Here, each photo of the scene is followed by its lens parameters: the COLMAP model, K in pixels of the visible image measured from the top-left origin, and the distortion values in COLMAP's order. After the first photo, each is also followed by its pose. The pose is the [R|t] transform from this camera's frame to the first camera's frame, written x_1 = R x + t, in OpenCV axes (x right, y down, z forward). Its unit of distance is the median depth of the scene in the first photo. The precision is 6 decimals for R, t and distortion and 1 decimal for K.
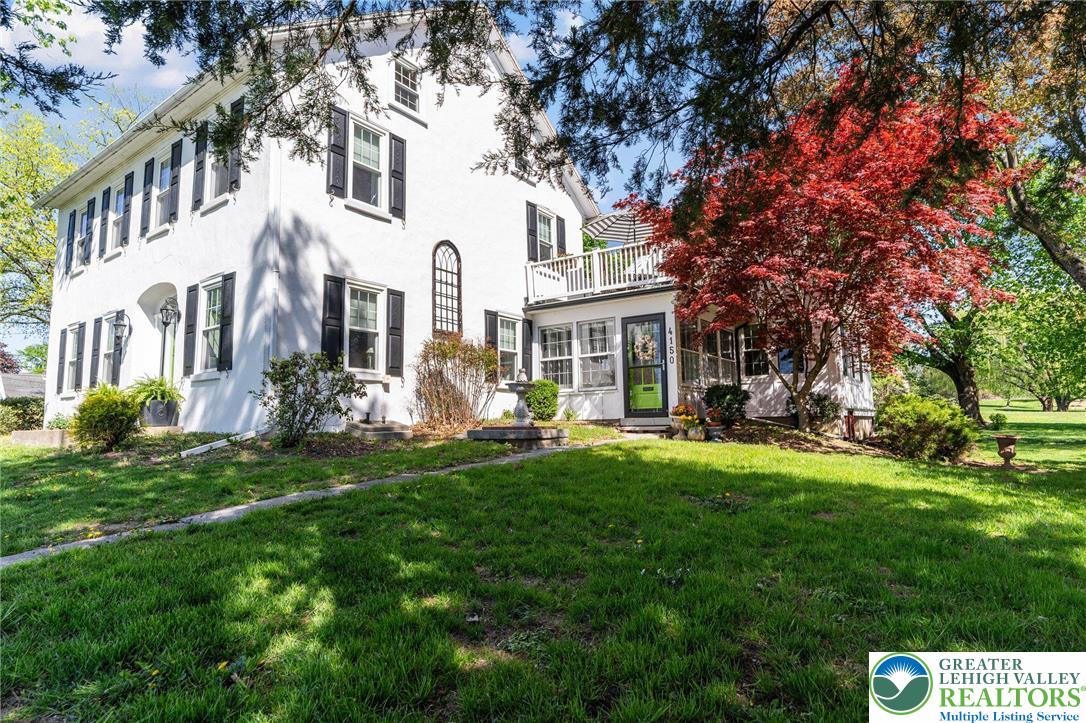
lens RADIAL K [[593.9, 0, 542.4], [0, 593.9, 355.3], [0, 0, 1]] dist [0.018600, -0.000398]
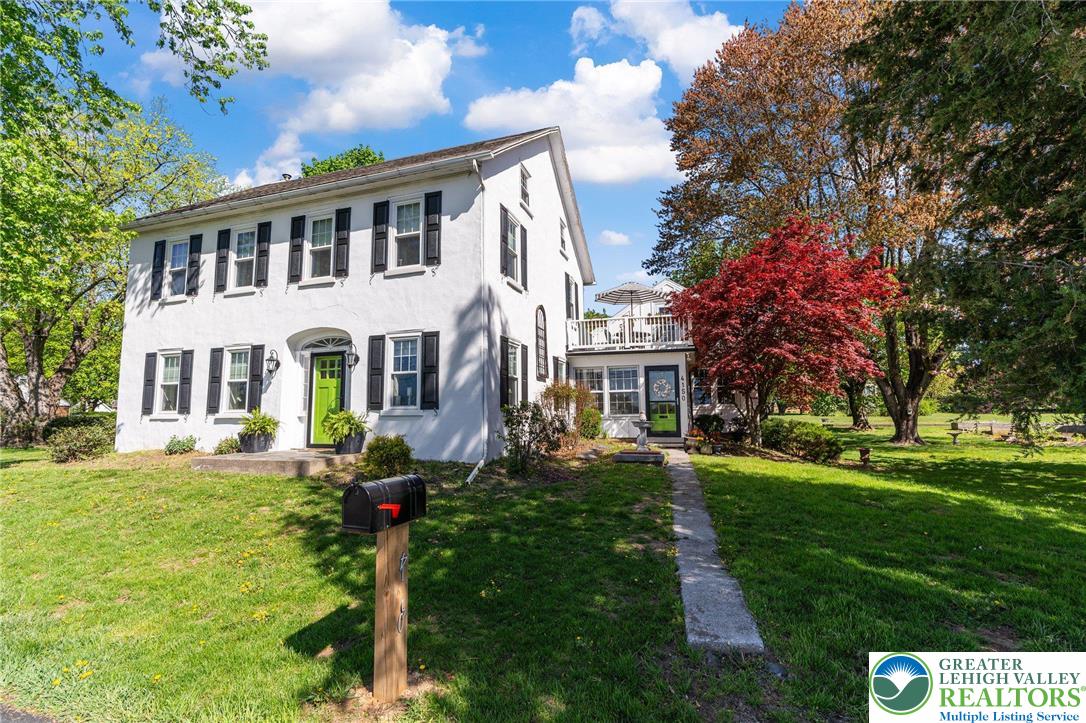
lens RADIAL K [[502.5, 0, 541.6], [0, 502.5, 363.4], [0, 0, 1]] dist [0.001192, 0.000109]
pose [[0.948736, 0.038086, 0.313766, -0.508465], [-0.040297, 0.999188, 0.000560, -0.064465], [-0.313490, -0.013175, 0.949500, -0.062072]]
